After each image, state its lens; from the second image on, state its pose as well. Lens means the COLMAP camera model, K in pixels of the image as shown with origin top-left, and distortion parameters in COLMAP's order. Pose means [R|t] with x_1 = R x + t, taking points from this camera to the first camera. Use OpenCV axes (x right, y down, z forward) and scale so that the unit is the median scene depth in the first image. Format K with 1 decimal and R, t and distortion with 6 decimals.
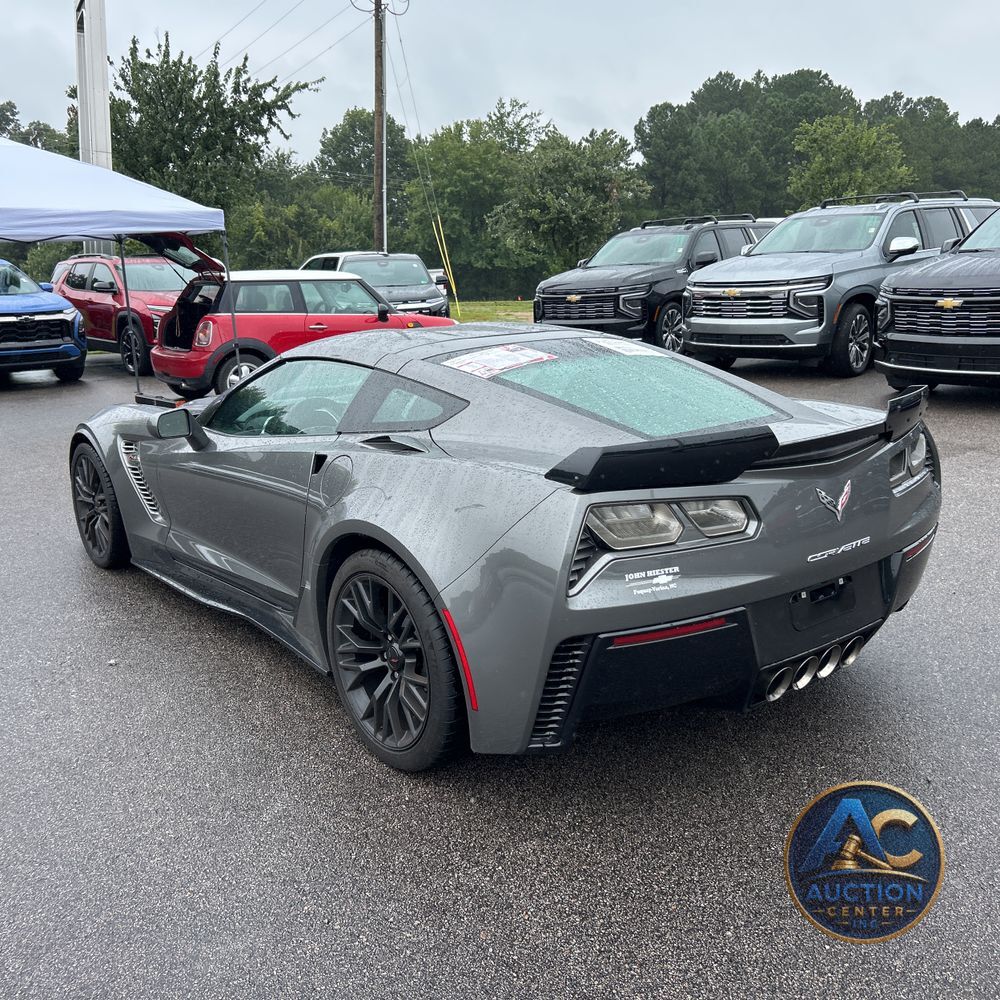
lens RADIAL K [[1000.6, 0, 486.5], [0, 1000.6, 493.7], [0, 0, 1]] dist [0.001327, 0.000000]
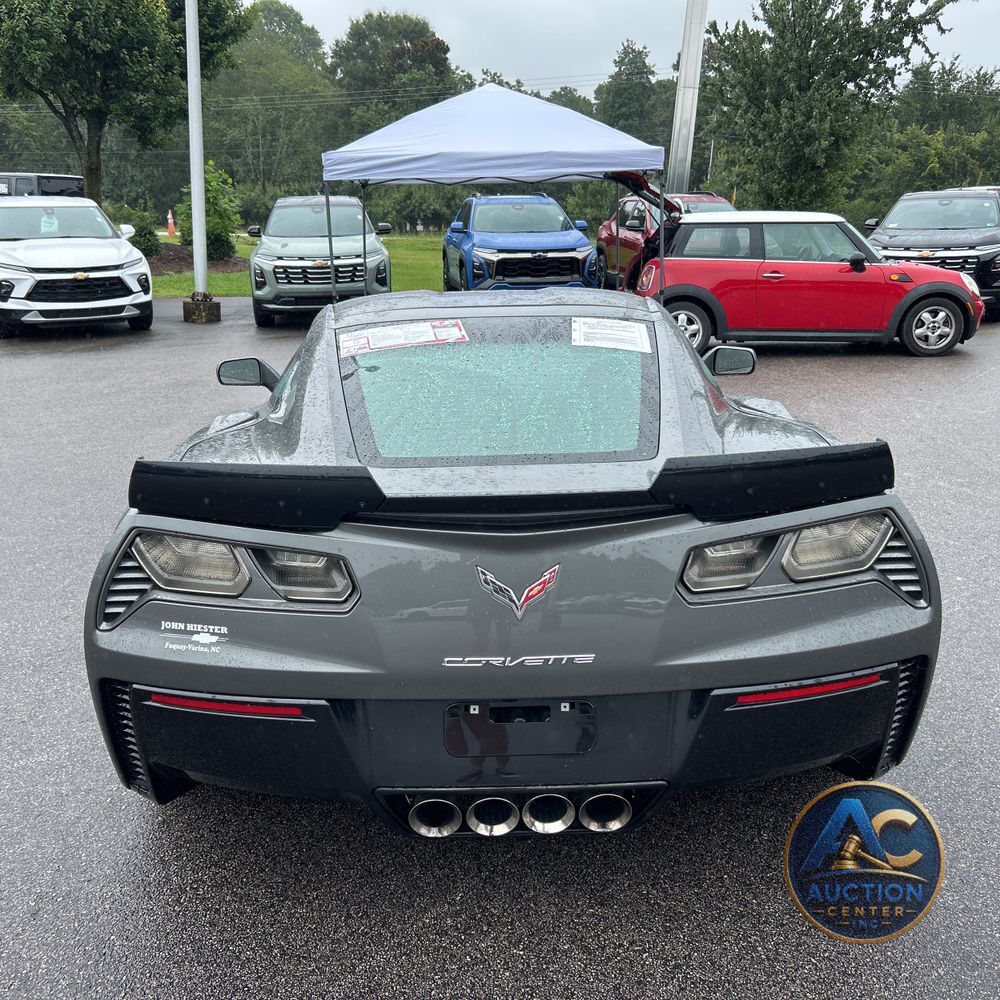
lens RADIAL K [[1000.6, 0, 490.3], [0, 1000.6, 504.4], [0, 0, 1]] dist [0.001327, 0.000000]
pose [[0.804425, 0.173420, -0.568177, 0.169441], [-0.132668, 0.984729, 0.112729, -0.029563], [0.579050, -0.015303, 0.815148, 0.104835]]
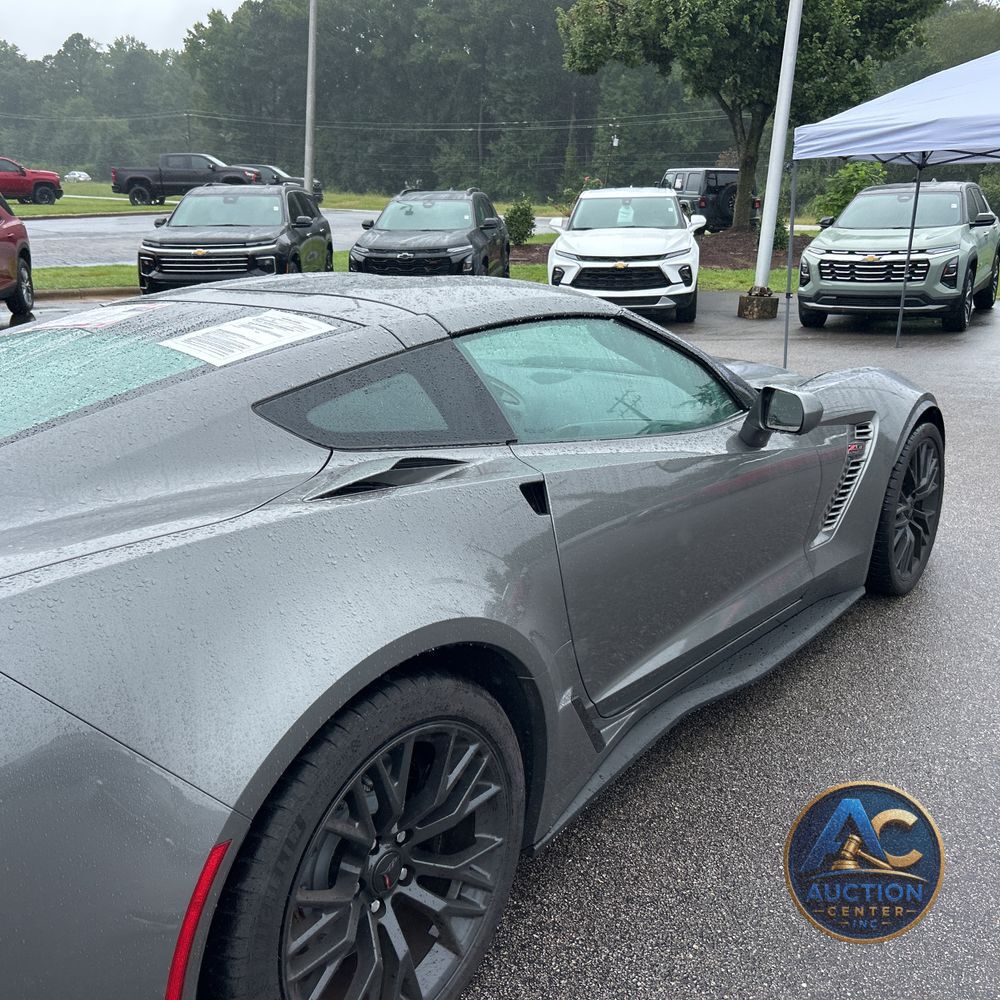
lens RADIAL K [[1000.6, 0, 481.8], [0, 1000.6, 509.0], [0, 0, 1]] dist [0.001327, 0.000000]
pose [[0.238627, 0.282114, -0.929230, 0.221821], [-0.202252, 0.950328, 0.236581, -0.068444], [0.949816, 0.131484, 0.283832, 0.322450]]
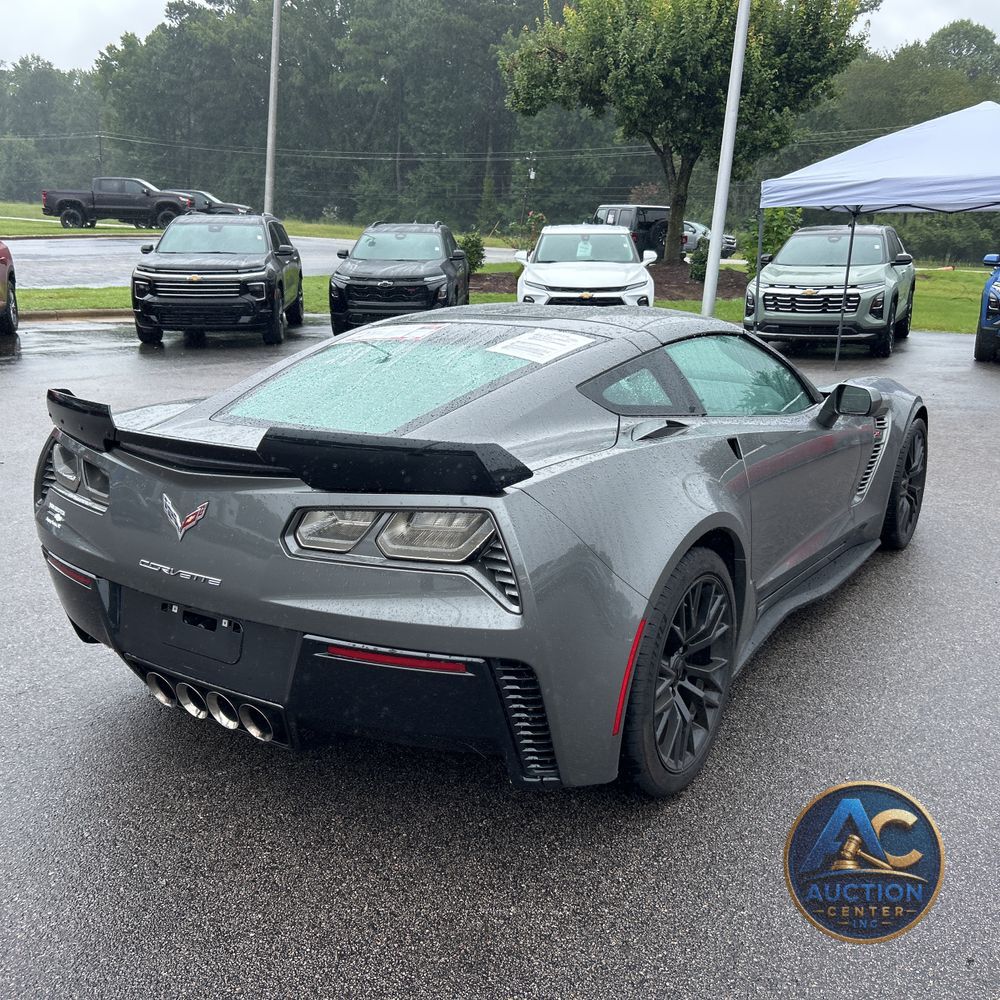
lens RADIAL K [[1000.6, 0, 486.2], [0, 1000.6, 504.6], [0, 0, 1]] dist [0.001327, 0.000000]
pose [[0.323337, 0.252696, -0.911920, 0.291800], [-0.215072, 0.958089, 0.189232, -0.053316], [0.921519, 0.134943, 0.364134, 0.221550]]
